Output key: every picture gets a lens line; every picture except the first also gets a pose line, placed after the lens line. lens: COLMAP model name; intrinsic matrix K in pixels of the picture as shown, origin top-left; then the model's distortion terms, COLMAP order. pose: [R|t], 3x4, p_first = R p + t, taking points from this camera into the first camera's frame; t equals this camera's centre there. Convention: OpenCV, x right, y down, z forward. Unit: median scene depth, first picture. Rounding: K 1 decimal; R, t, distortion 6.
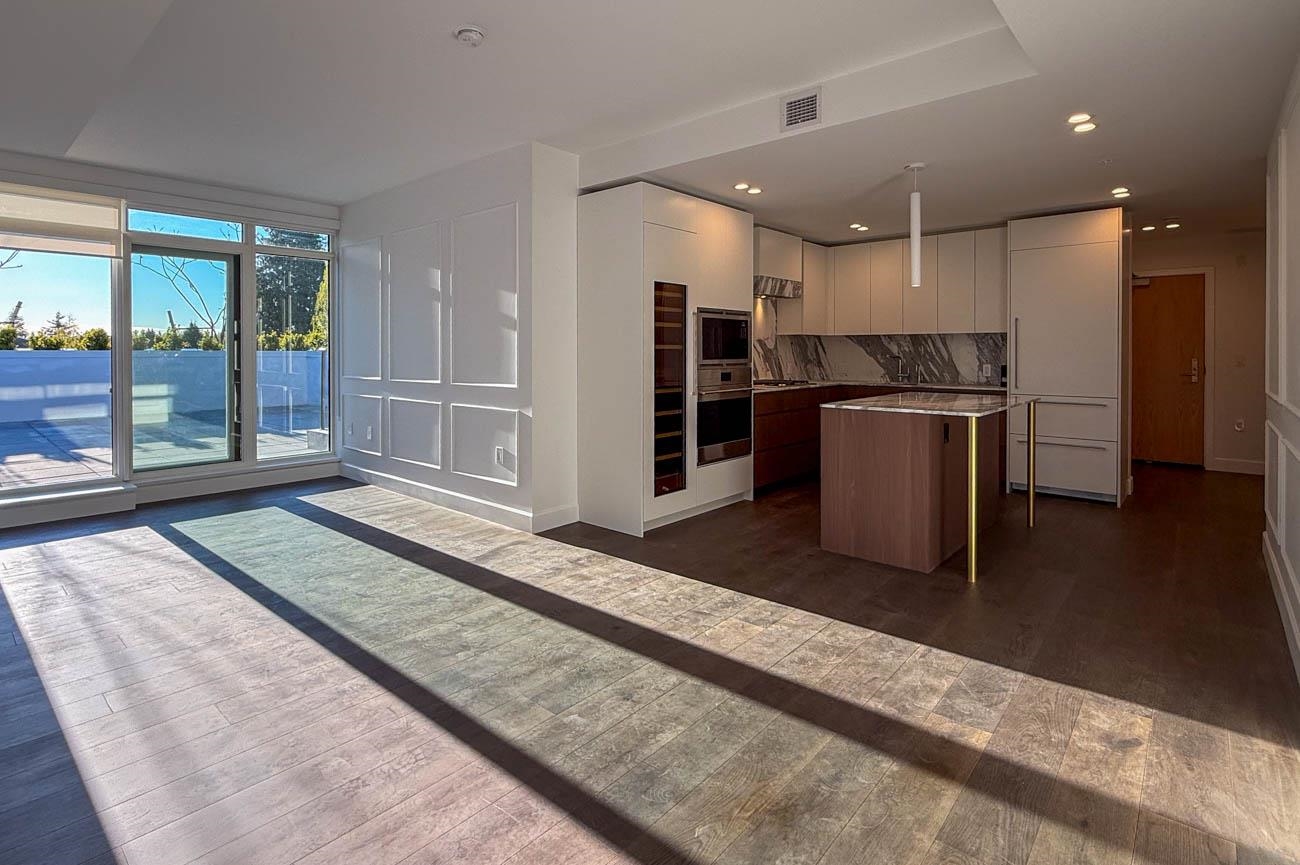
lens RADIAL K [[634.0, 0, 660.3], [0, 634.0, 390.6], [0, 0, 1]] dist [-0.002780, -0.000369]
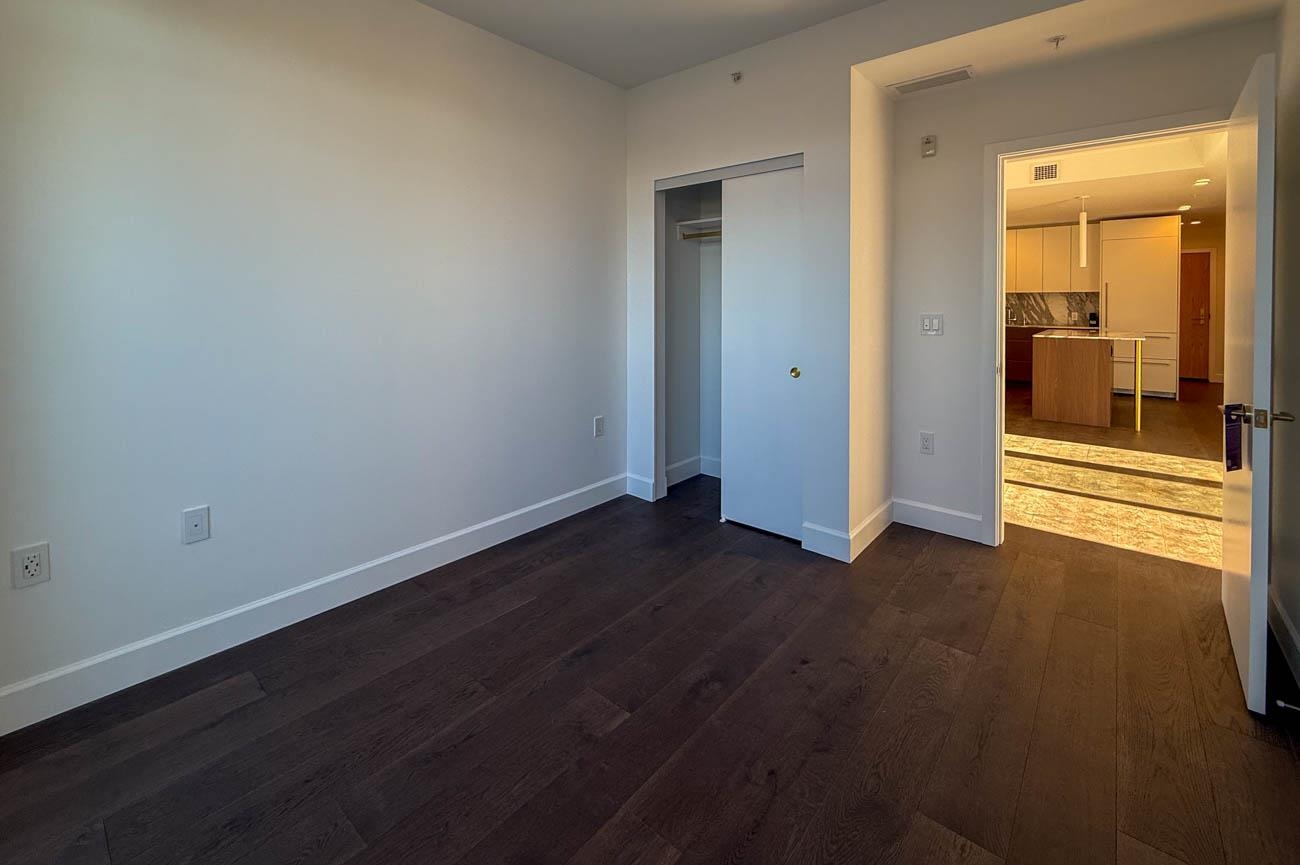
lens RADIAL K [[551.7, 0, 664.1], [0, 551.7, 332.4], [0, 0, 1]] dist [0.003584, 0.000400]
pose [[0.999644, -0.004219, 0.026354, -0.572419], [0.004486, 0.999939, -0.010074, 0.017848], [-0.026310, 0.010188, 0.999602, -0.345557]]
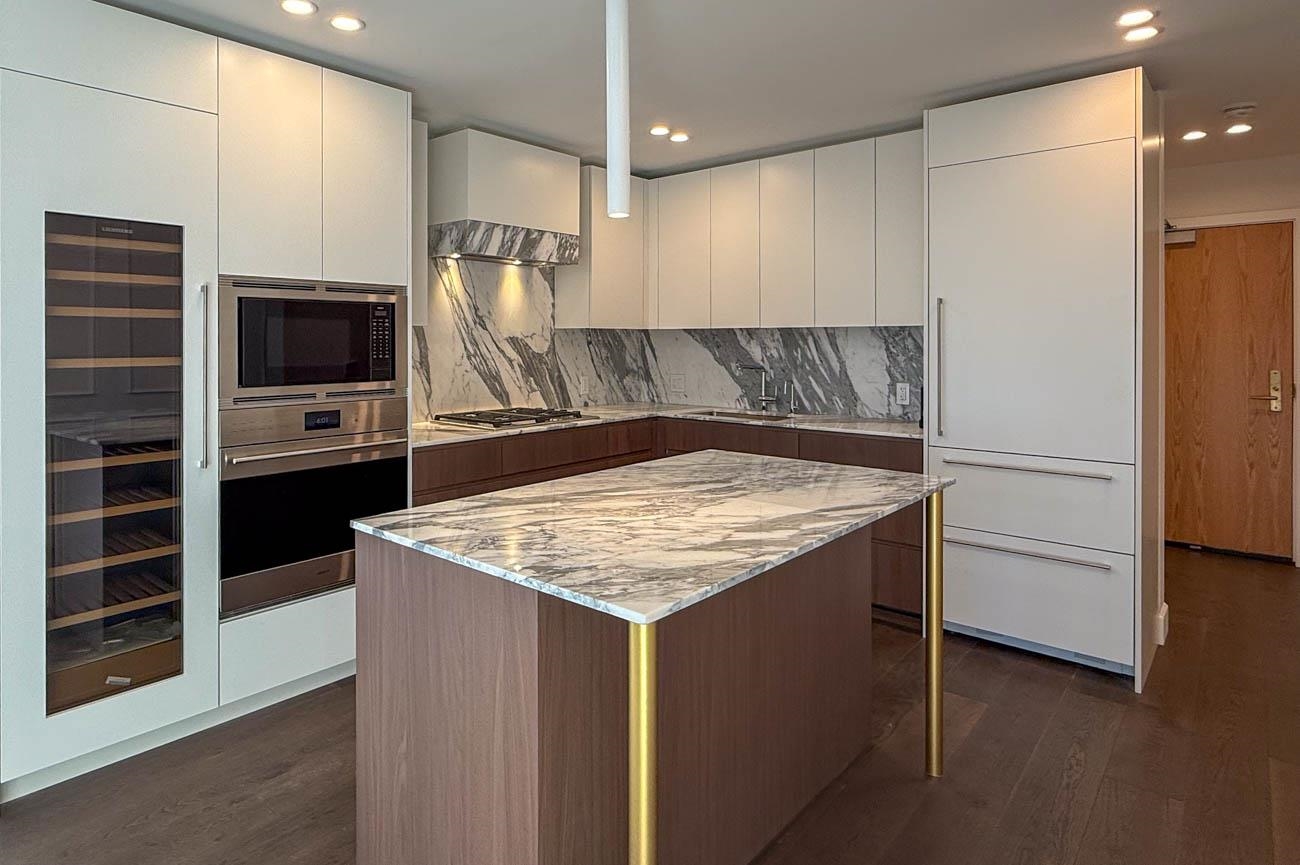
lens RADIAL K [[733.9, 0, 623.0], [0, 733.9, 380.9], [0, 0, 1]] dist [-0.004911, 0.003278]
pose [[1.000000, -0.000272, 0.000789, 0.302303], [0.000278, 0.999972, -0.007519, -0.042921], [-0.000787, 0.007519, 0.999971, 0.402116]]
